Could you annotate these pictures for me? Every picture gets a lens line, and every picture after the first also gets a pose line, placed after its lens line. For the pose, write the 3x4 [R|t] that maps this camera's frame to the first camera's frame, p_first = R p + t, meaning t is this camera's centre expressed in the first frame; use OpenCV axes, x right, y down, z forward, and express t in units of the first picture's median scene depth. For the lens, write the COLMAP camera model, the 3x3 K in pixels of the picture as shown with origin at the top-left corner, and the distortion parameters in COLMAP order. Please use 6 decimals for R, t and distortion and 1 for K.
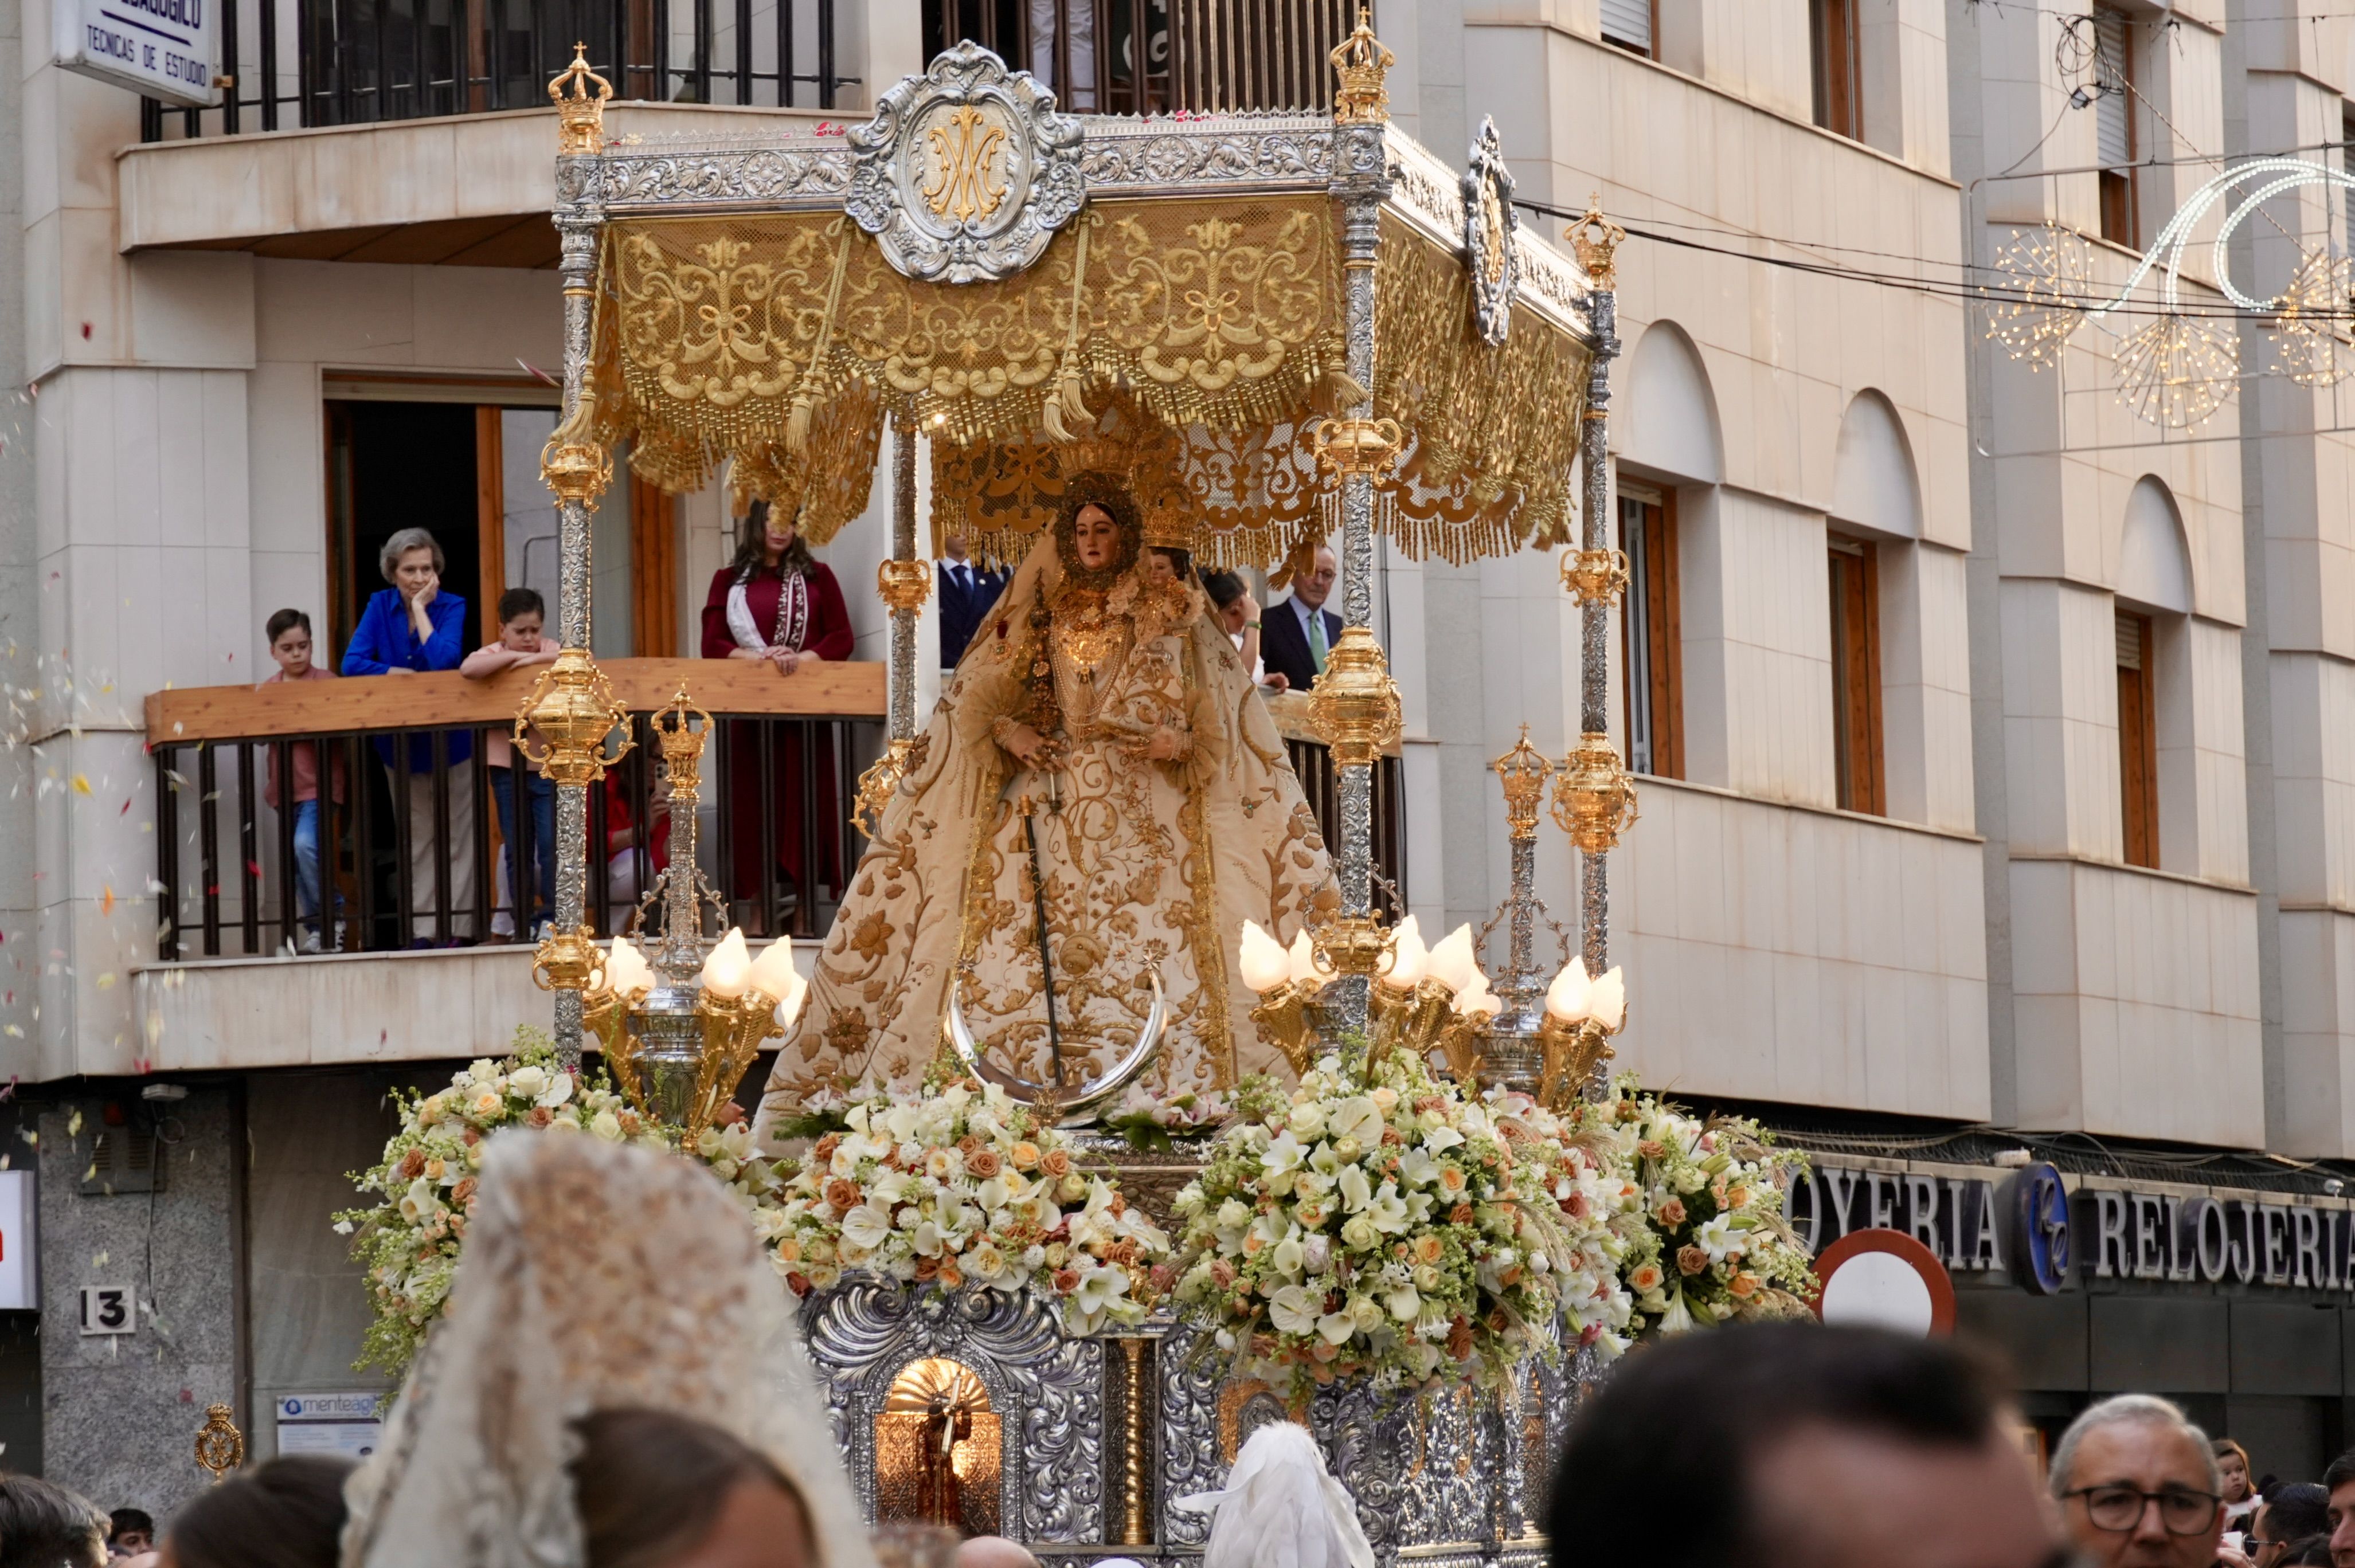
lens RADIAL K [[8100.3, 0, 1177.5], [0, 8100.3, 784.0], [0, 0, 1]] dist [0.658347, 1.530798]
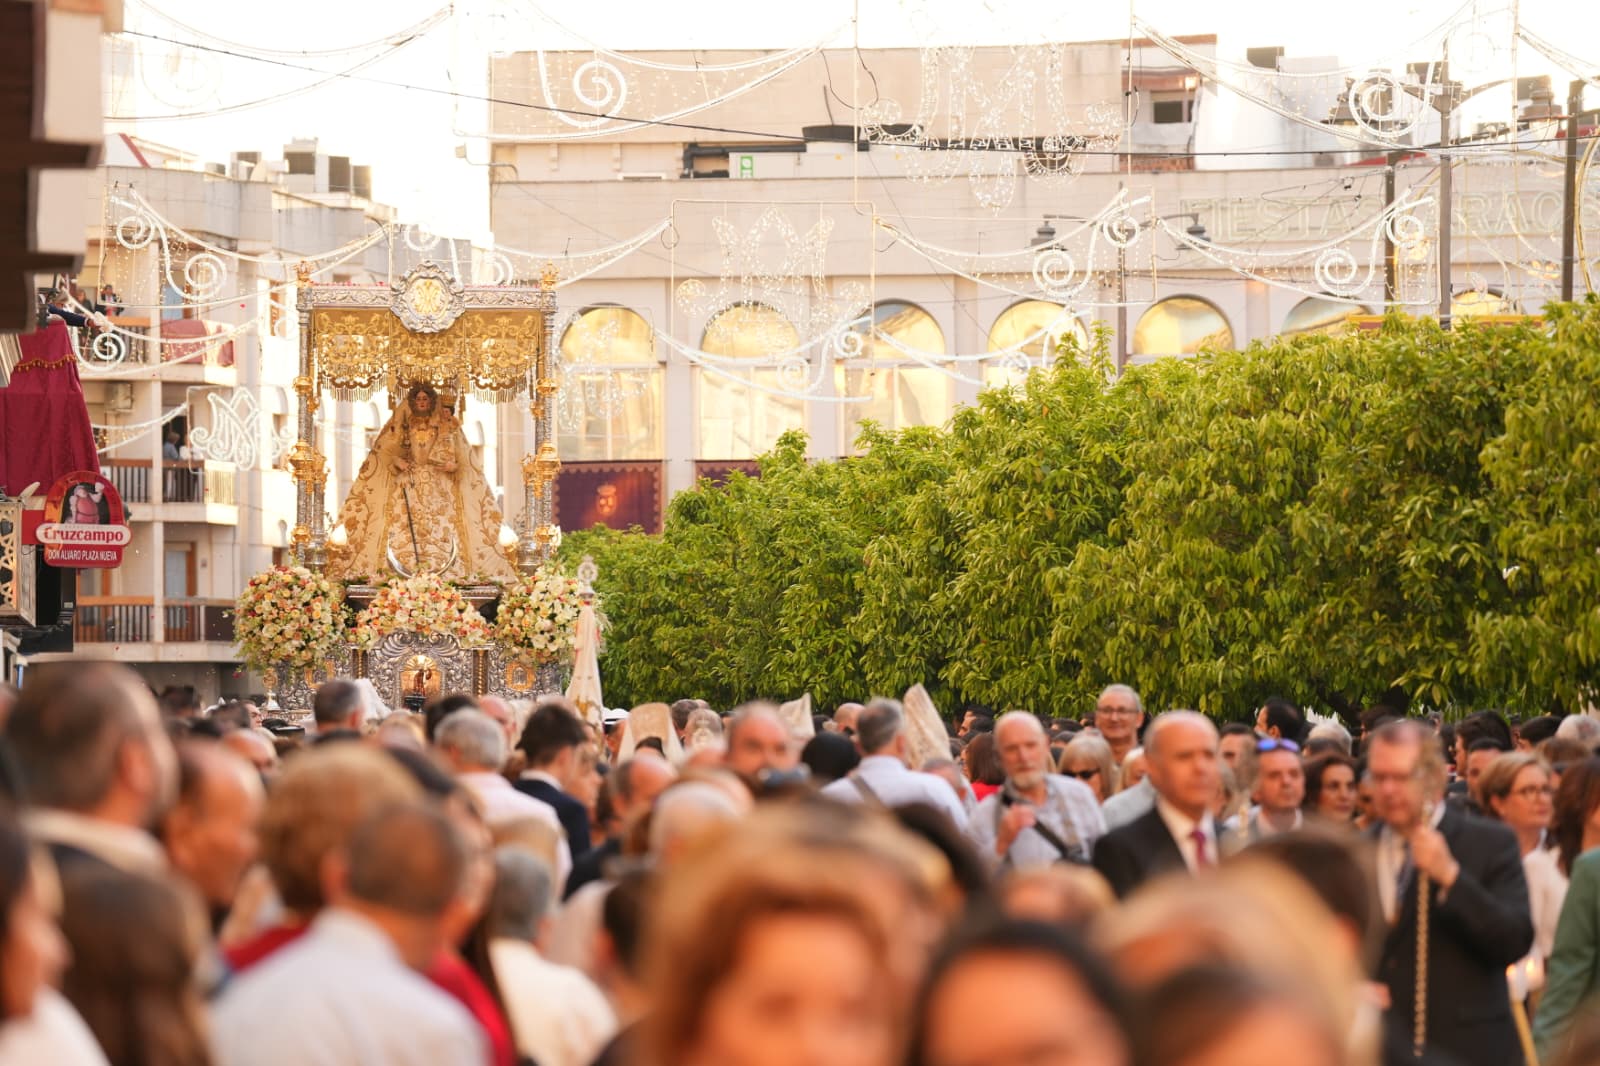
lens RADIAL K [[5504.2, 0, 800.0], [0, 5504.2, 533.0], [0, 0, 1]] dist [0.658347, 1.530798]
pose [[0.951200, 0.012799, 0.308309, -0.573002], [-0.027412, 0.998694, 0.043114, -0.080919], [-0.307355, -0.049462, 0.950309, -1.192640]]
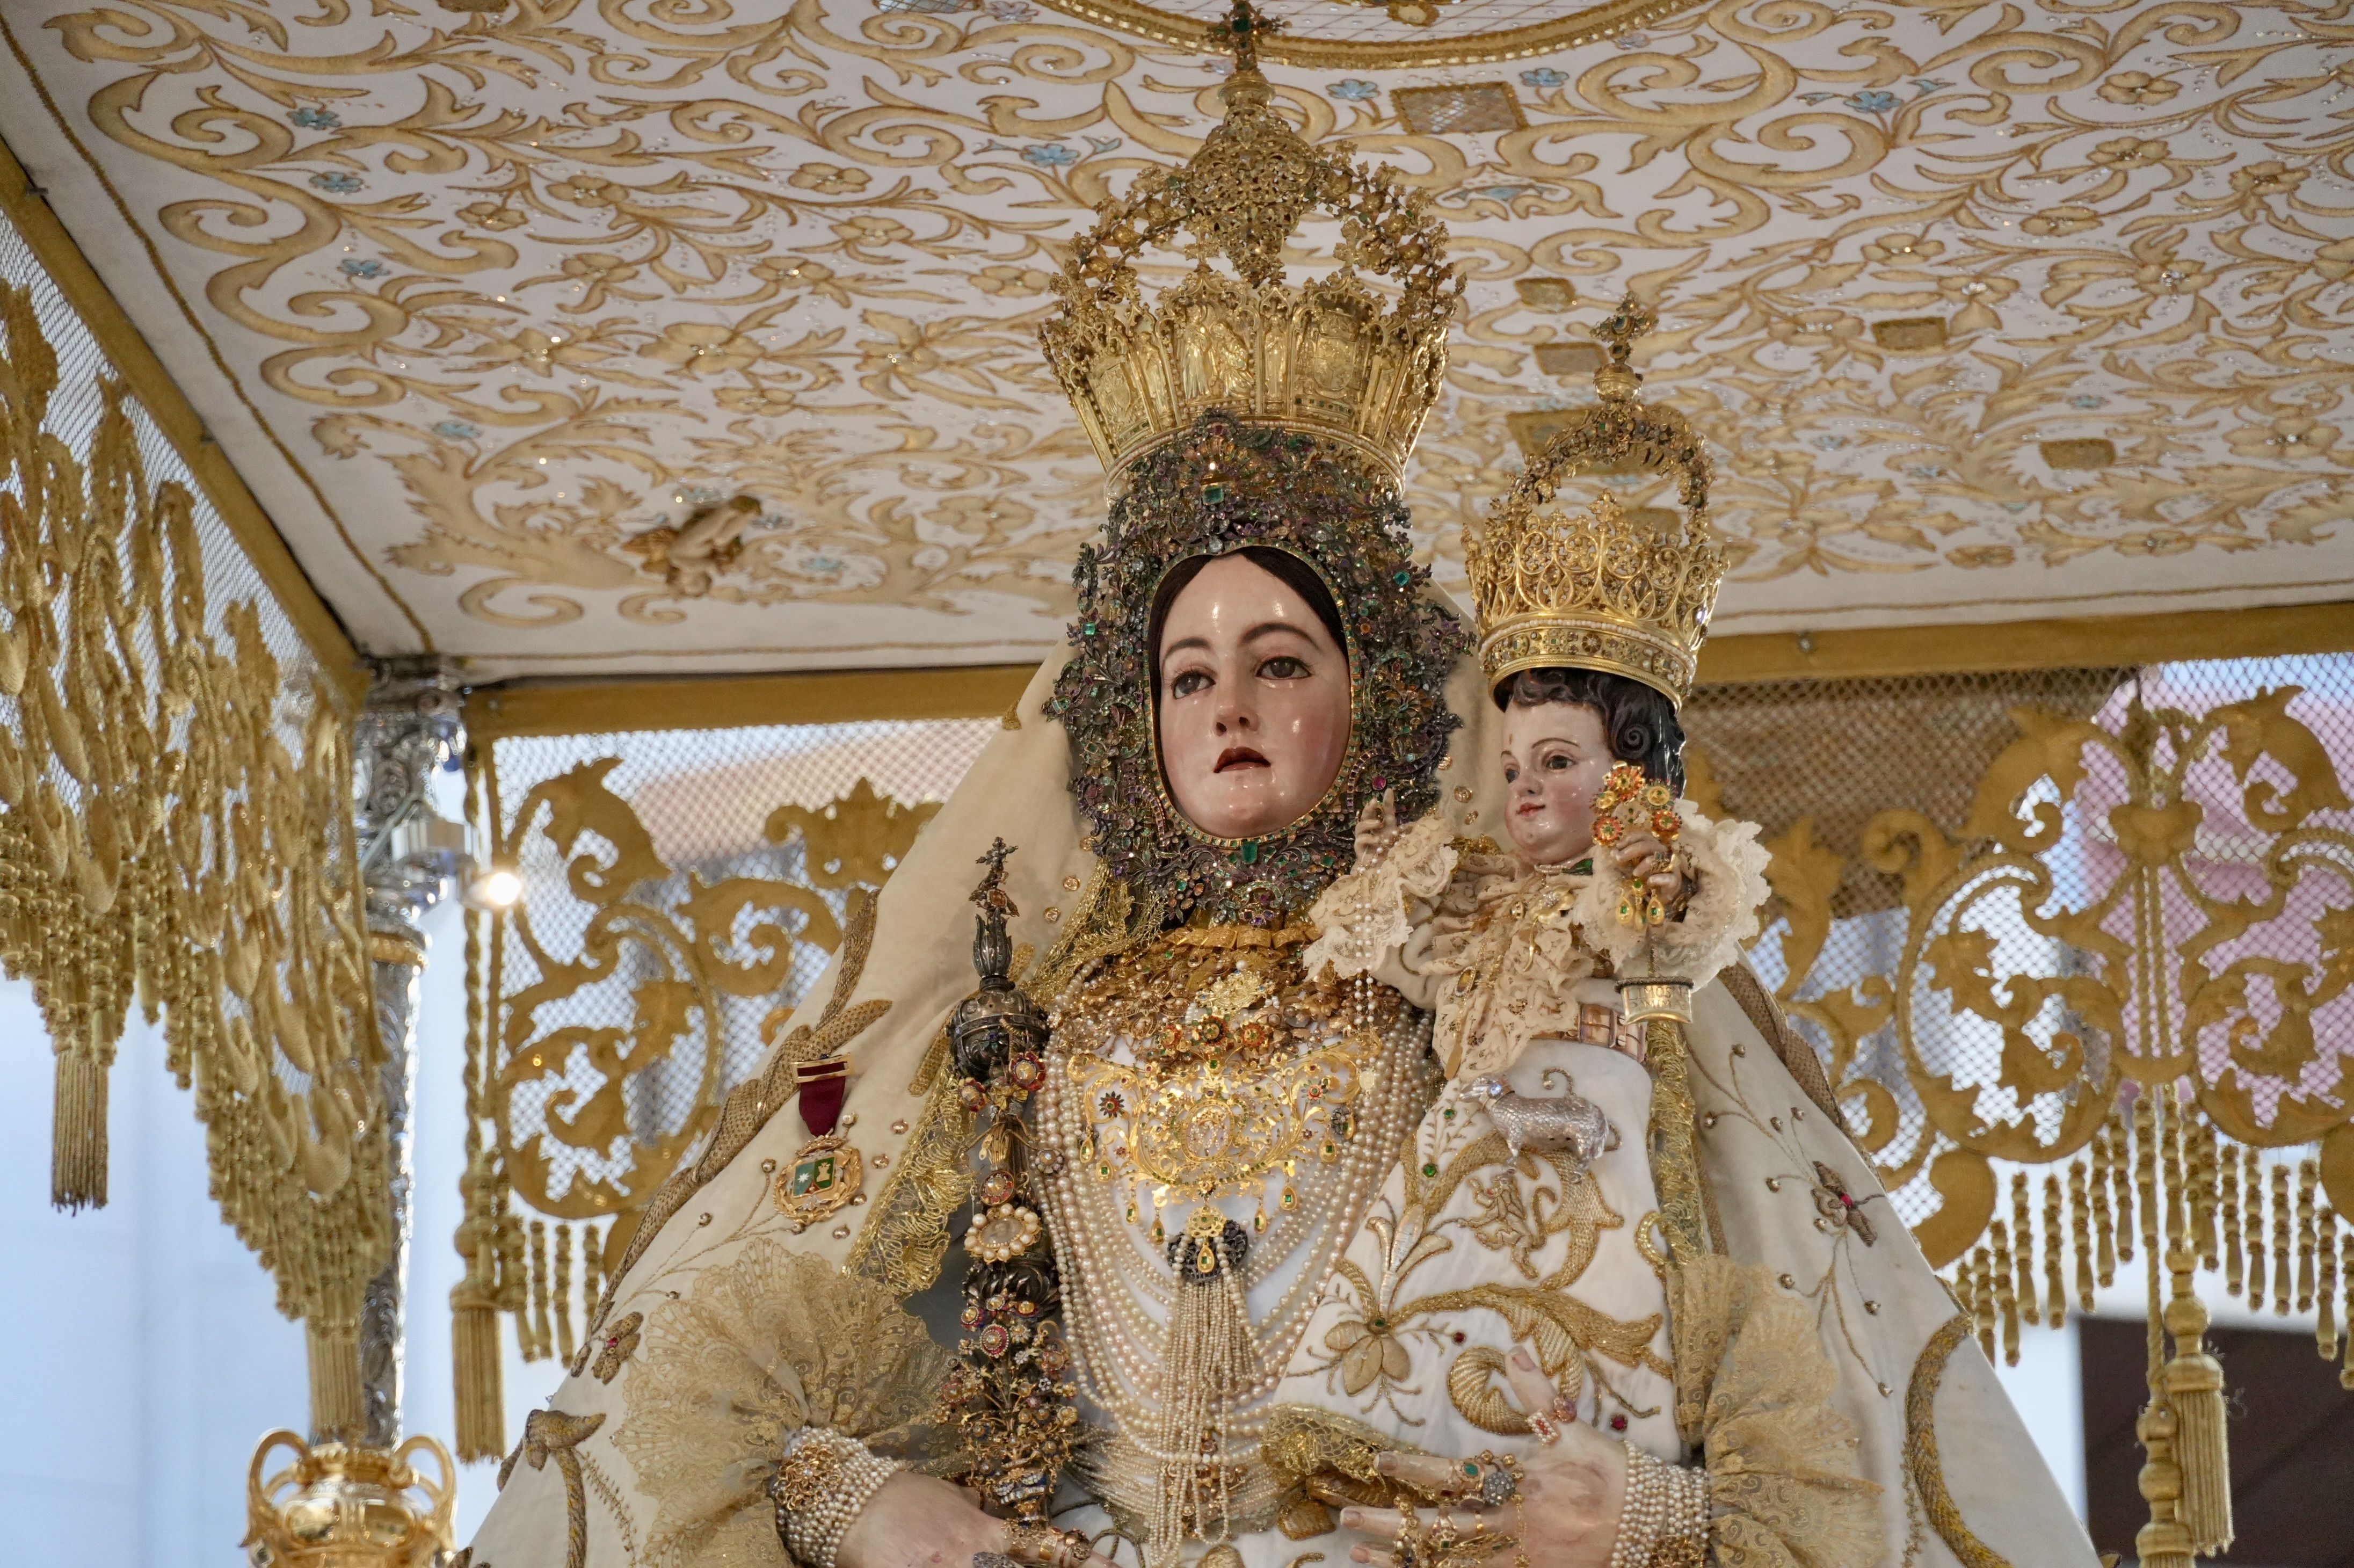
lens RADIAL K [[13194.3, 0, 1177.0], [0, 13194.3, 784.0], [0, 0, 1]] dist [0.078958, -8.817180]
pose [[0.998793, 0.026959, 0.041057, -0.028629], [-0.013859, 0.956626, -0.290991, 0.082910], [-0.047121, 0.290070, 0.955845, 0.687746]]
